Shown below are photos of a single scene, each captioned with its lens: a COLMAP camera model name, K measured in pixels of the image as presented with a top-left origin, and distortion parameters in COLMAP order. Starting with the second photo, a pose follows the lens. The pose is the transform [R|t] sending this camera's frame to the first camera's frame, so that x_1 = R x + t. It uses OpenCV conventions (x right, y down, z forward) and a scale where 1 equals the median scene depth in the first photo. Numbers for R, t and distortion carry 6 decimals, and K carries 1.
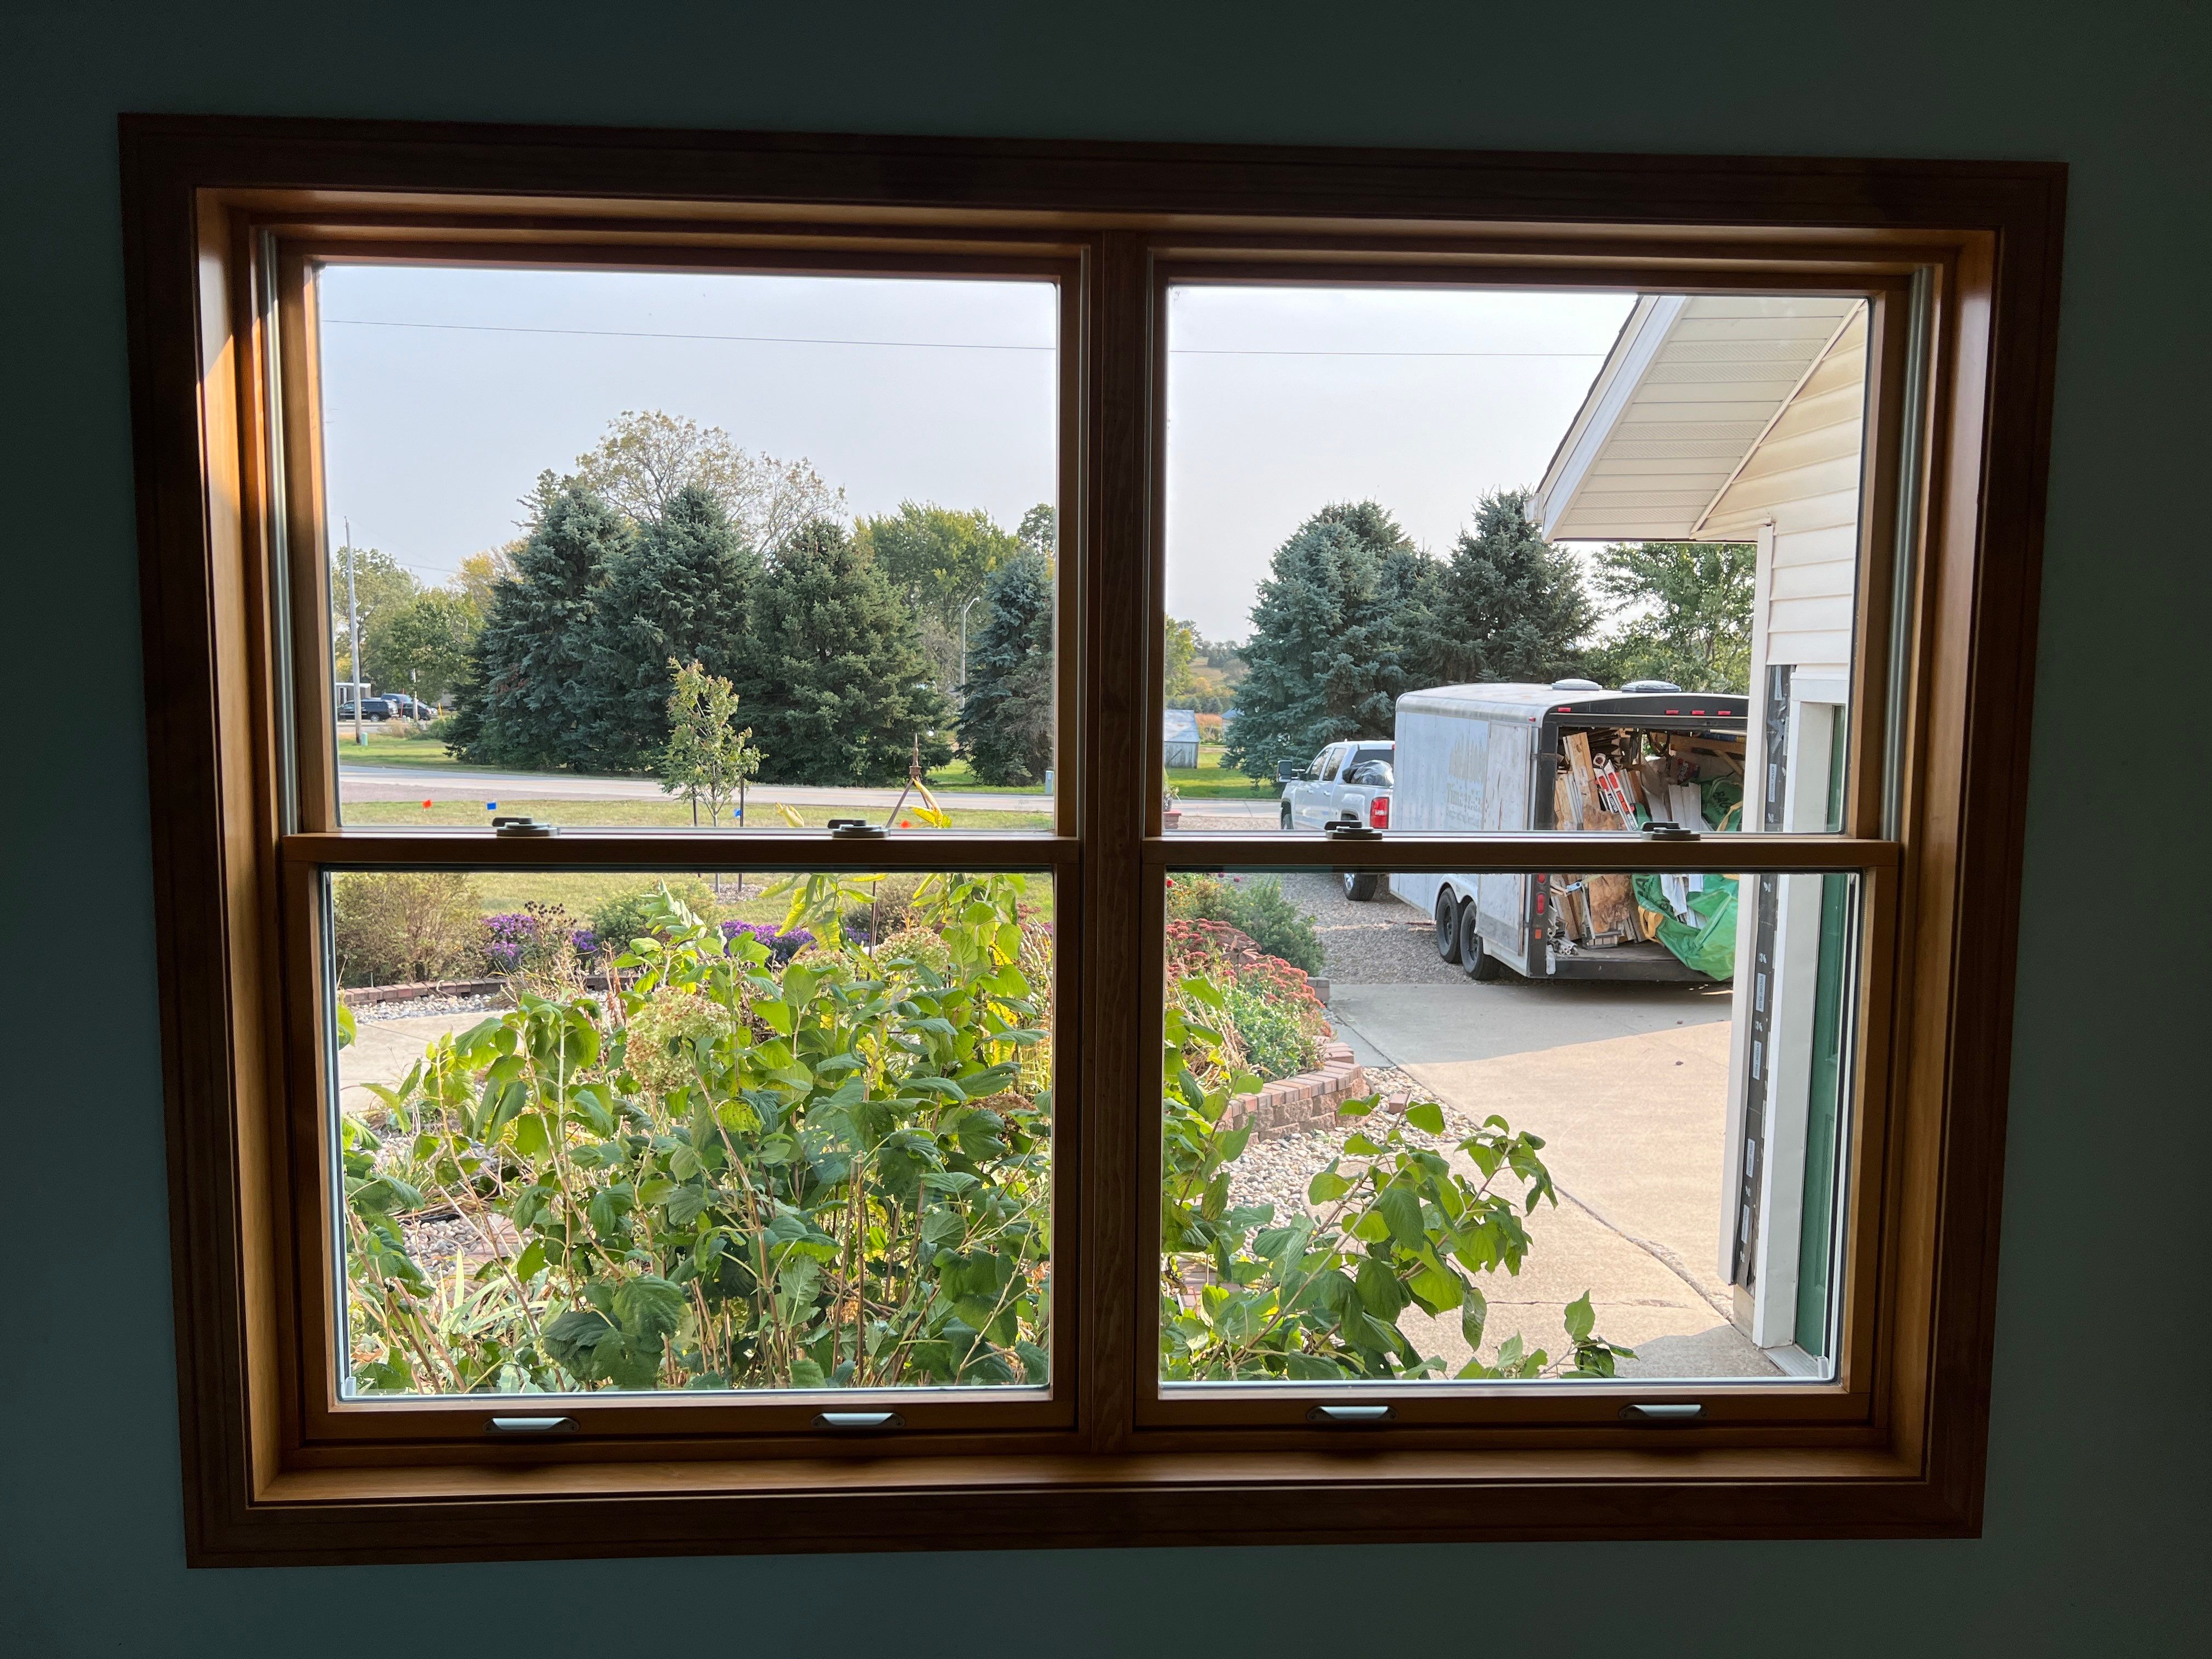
lens RADIAL K [[1662.0, 0, 1105.2], [0, 1662.0, 846.3], [0, 0, 1]] dist [0.105050, -0.114306]
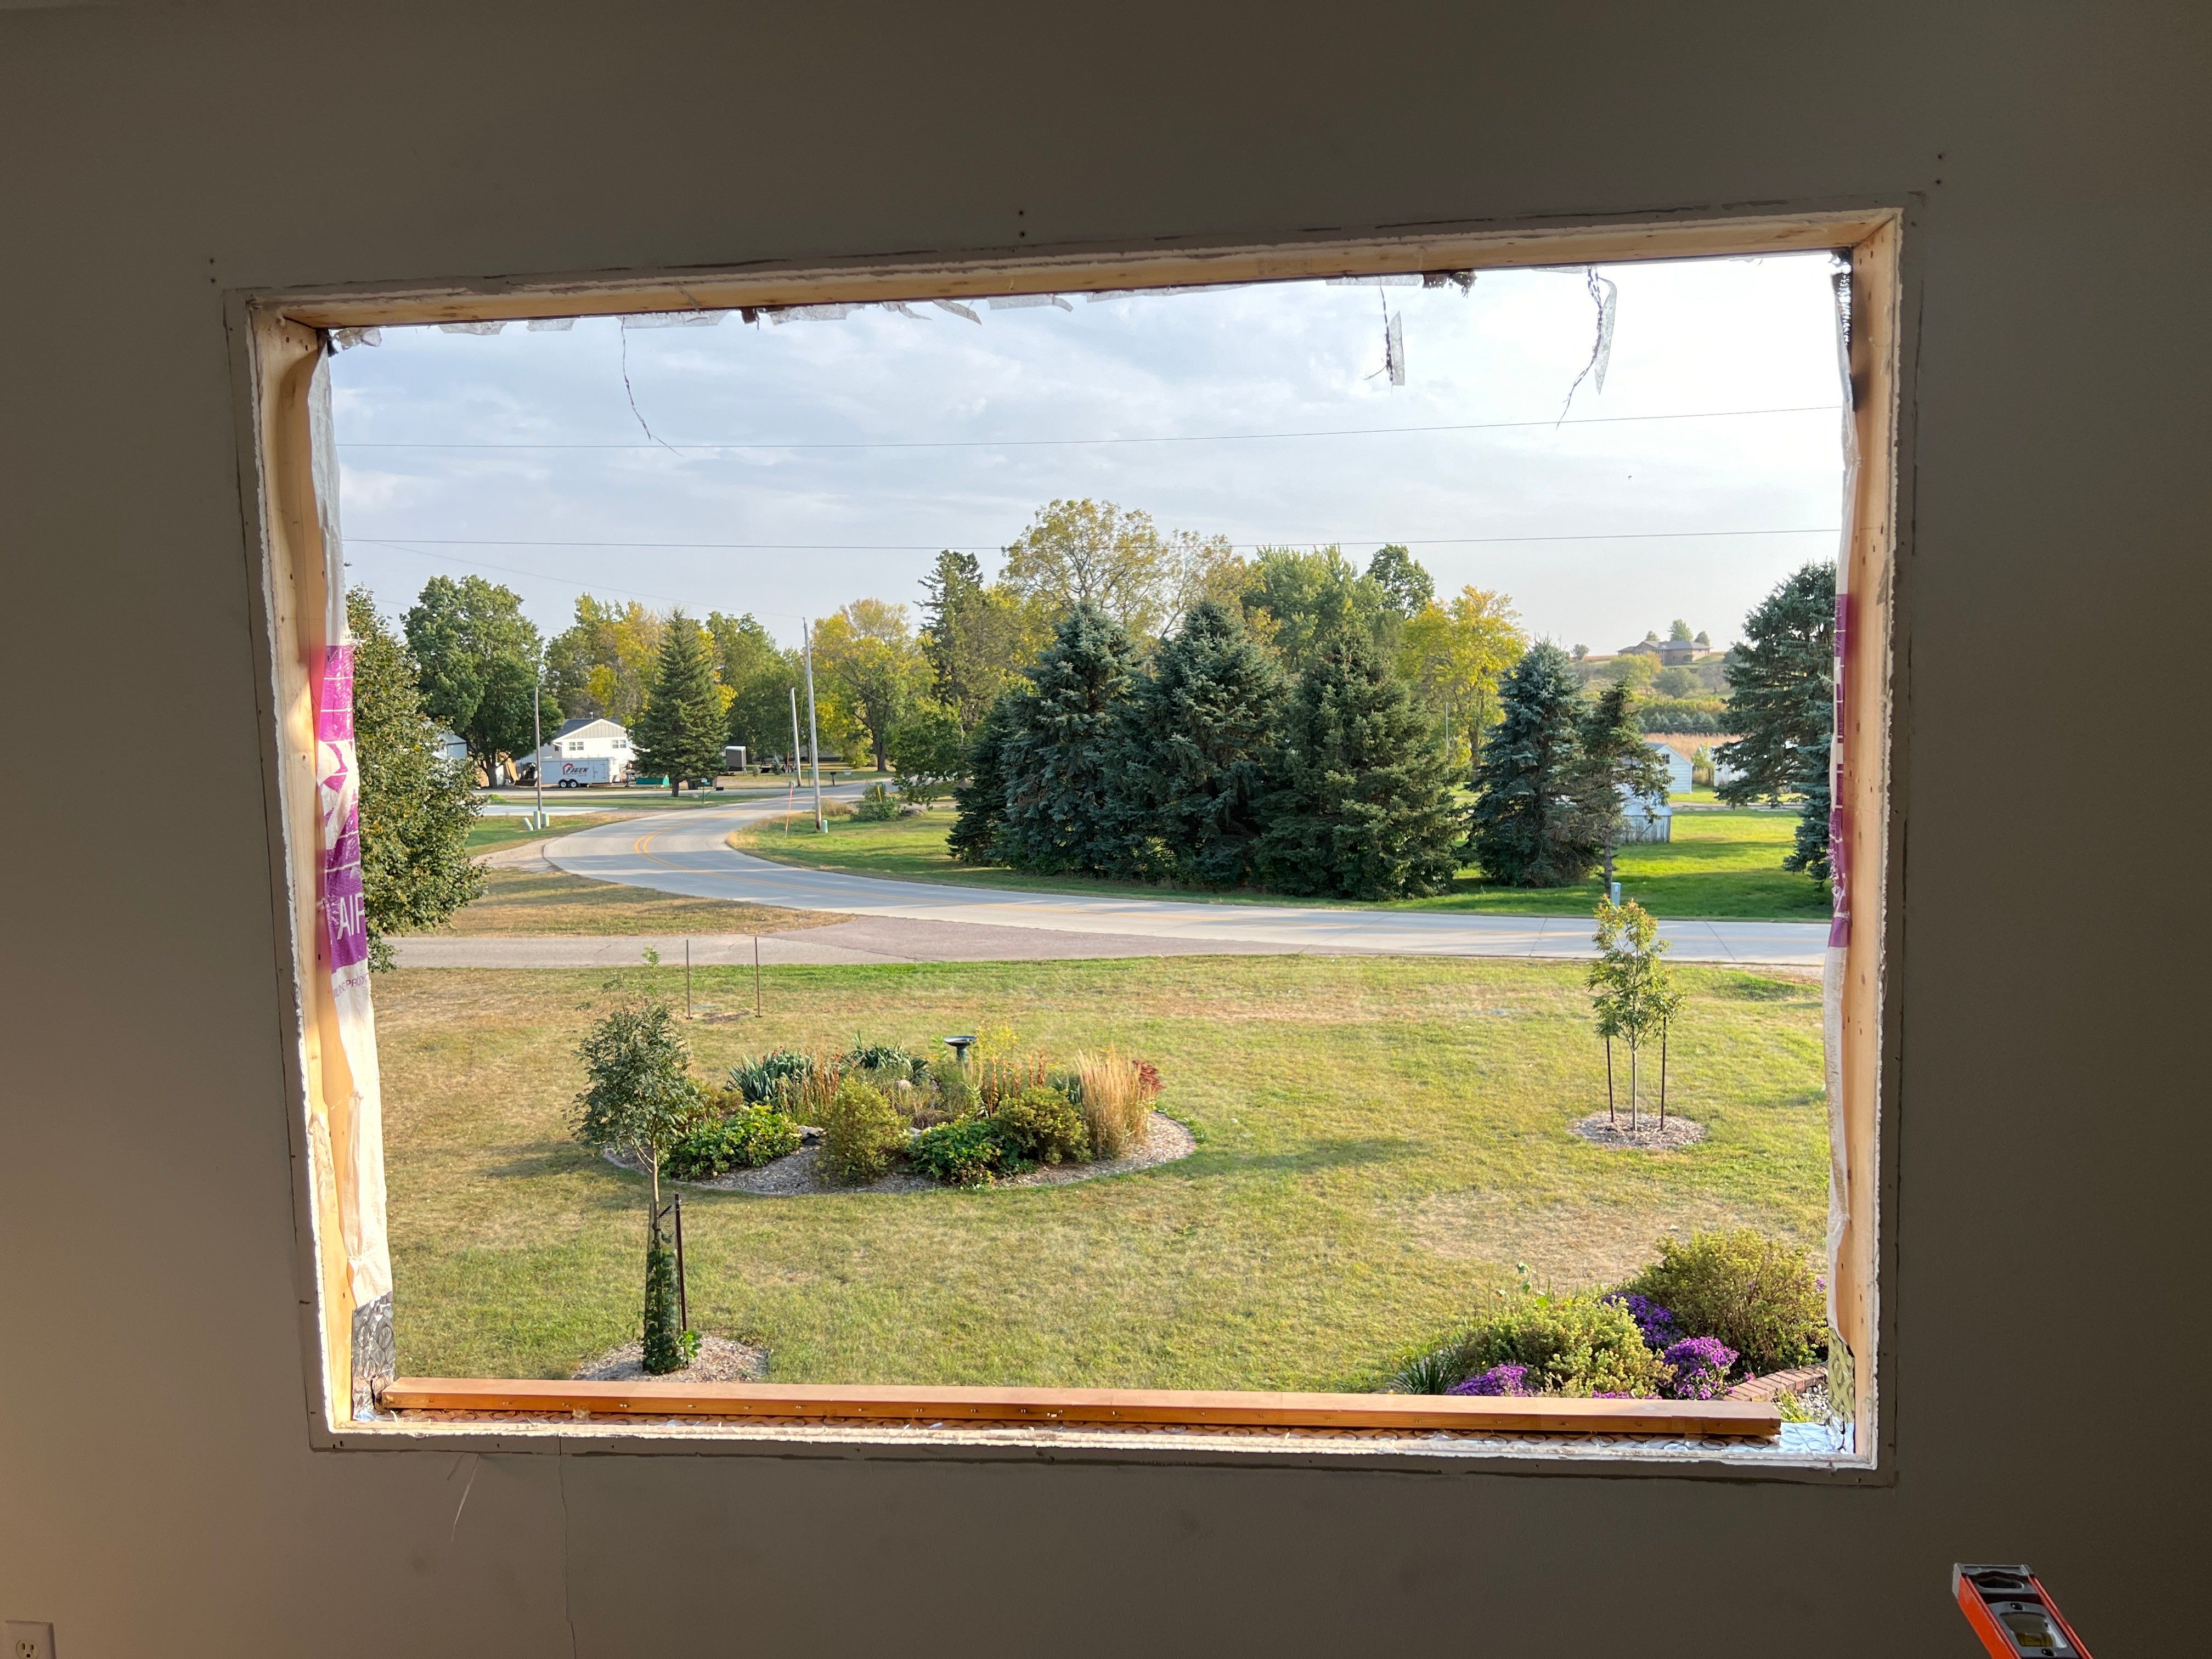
lens RADIAL K [[1663.6, 0, 1091.8], [0, 1663.6, 833.9], [0, 0, 1]] dist [0.101124, -0.108810]
pose [[0.989436, -0.025647, -0.142687, -0.180289], [0.024558, 0.999654, -0.009390, -0.065597], [0.142878, 0.005787, 0.989723, -0.020036]]
